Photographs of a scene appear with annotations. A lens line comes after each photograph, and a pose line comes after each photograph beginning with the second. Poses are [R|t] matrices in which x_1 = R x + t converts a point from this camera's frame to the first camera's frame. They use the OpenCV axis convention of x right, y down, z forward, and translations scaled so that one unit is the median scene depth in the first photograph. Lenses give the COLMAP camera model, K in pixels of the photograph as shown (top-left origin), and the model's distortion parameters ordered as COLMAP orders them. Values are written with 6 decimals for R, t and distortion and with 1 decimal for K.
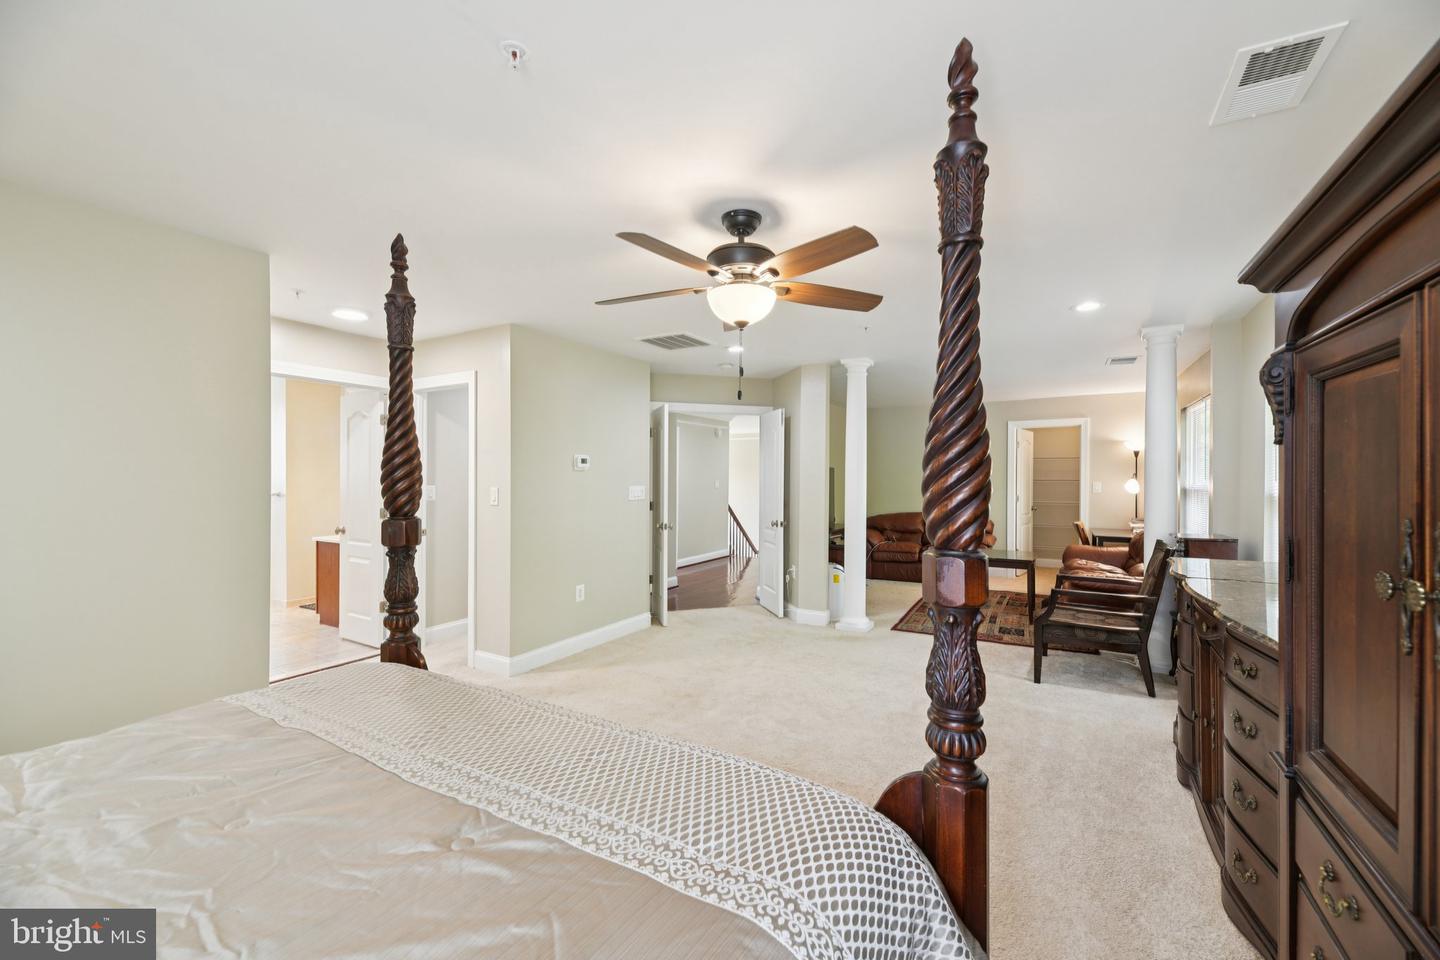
lens RADIAL K [[584.8, 0, 724.6], [0, 584.8, 480.6], [0, 0, 1]] dist [0.010762, -0.003258]
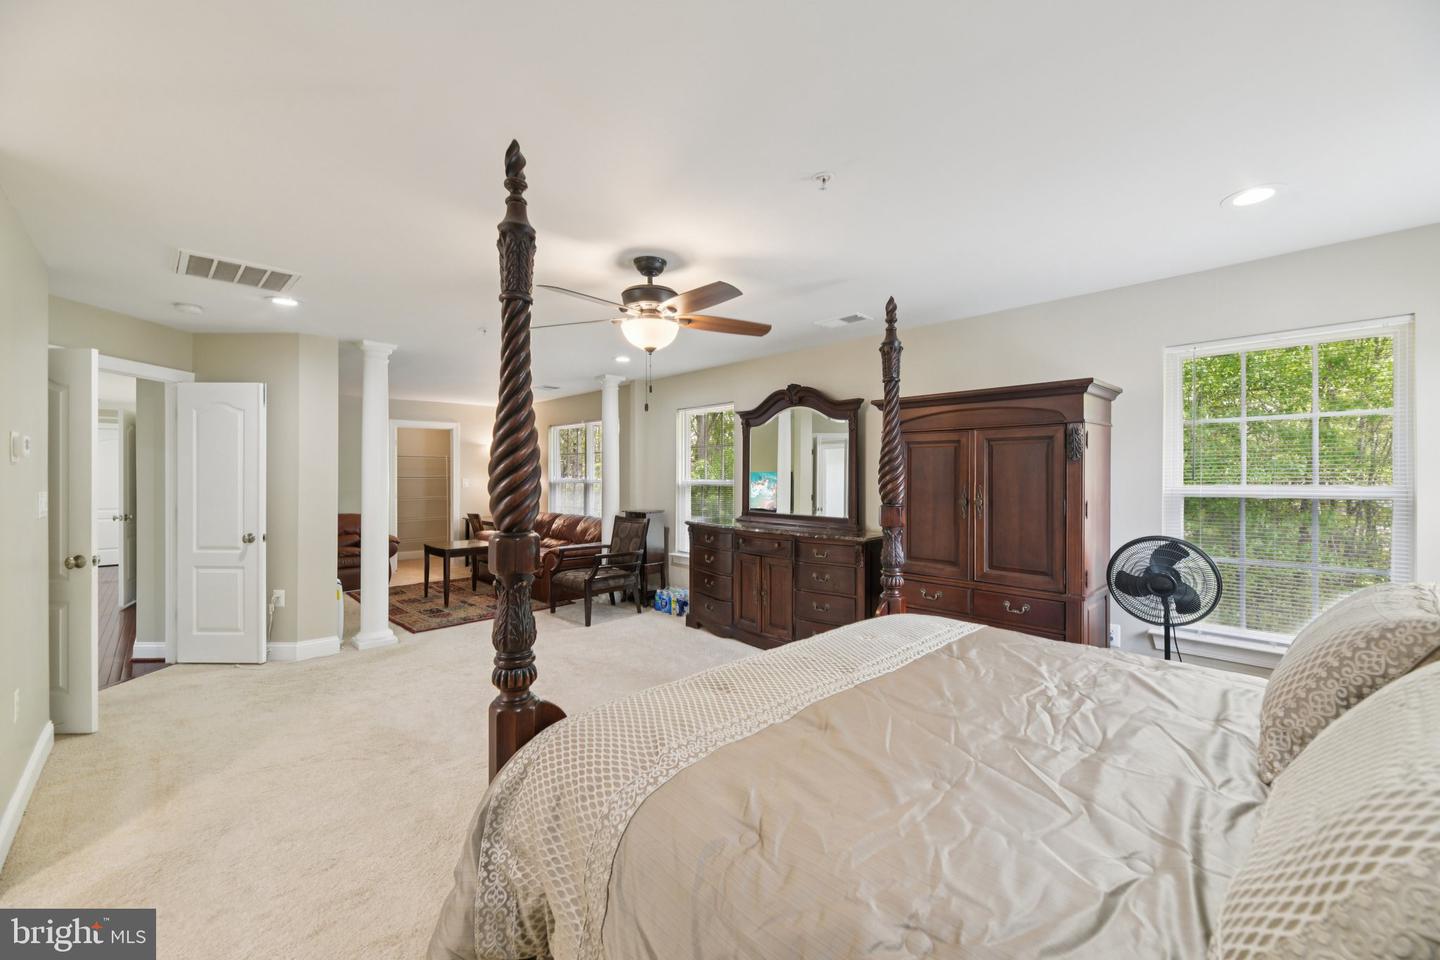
lens RADIAL K [[584.8, 0, 733.6], [0, 584.8, 471.9], [0, 0, 1]] dist [0.010762, -0.003258]
pose [[0.264653, 0.001363, 0.964343, -0.361431], [0.004745, 0.999985, -0.002716, -0.004138], [-0.964332, 0.005294, 0.264642, 0.164463]]
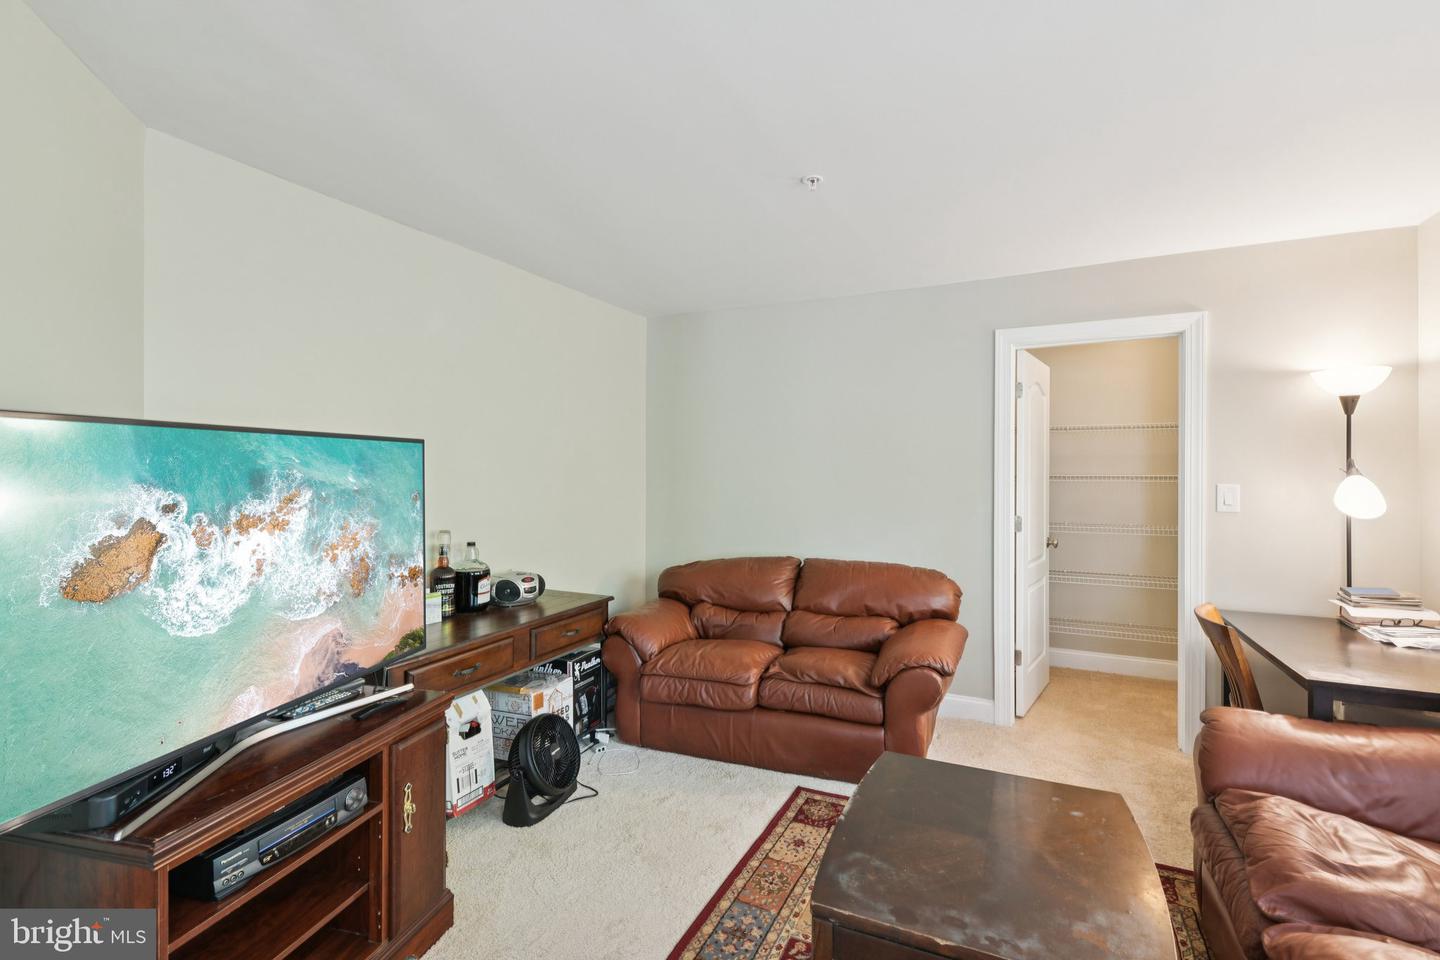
lens RADIAL K [[653.7, 0, 734.2], [0, 653.7, 474.6], [0, 0, 1]] dist [0.016560, -0.005193]
pose [[0.996320, -0.002286, 0.085685, 0.287959], [0.002178, 0.999997, 0.001346, -0.004517], [-0.085688, -0.001155, 0.996321, 0.612505]]
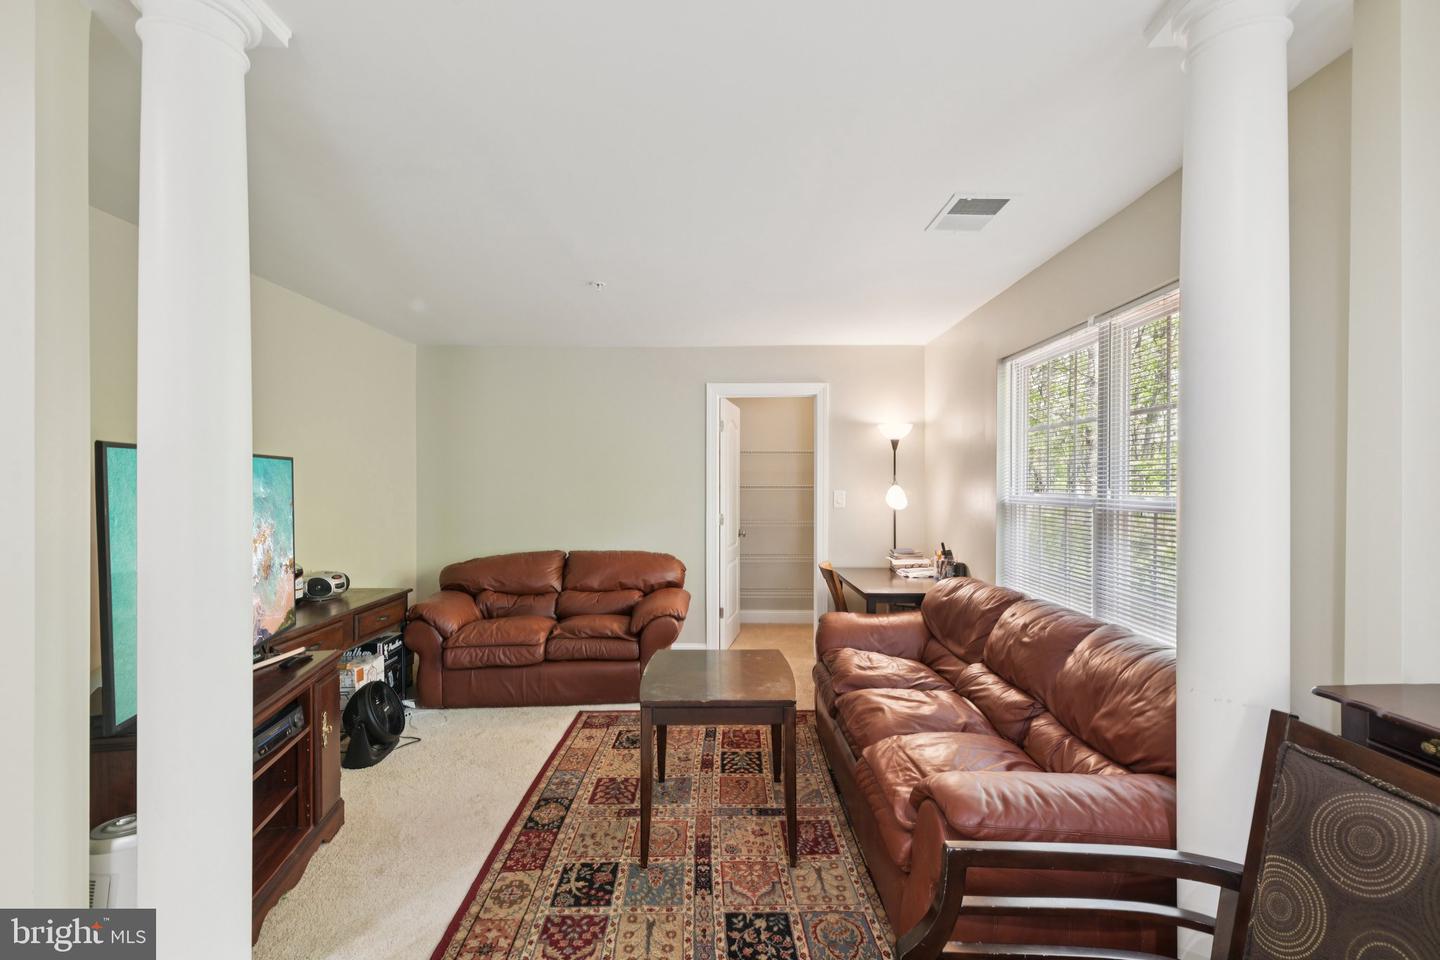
lens RADIAL K [[653.7, 0, 732.5], [0, 653.7, 504.6], [0, 0, 1]] dist [0.016560, -0.005193]
pose [[0.861903, -0.018982, 0.506718, 0.198711], [0.003378, 0.999492, 0.031694, -0.004700], [-0.507063, -0.025606, 0.861529, 0.476285]]
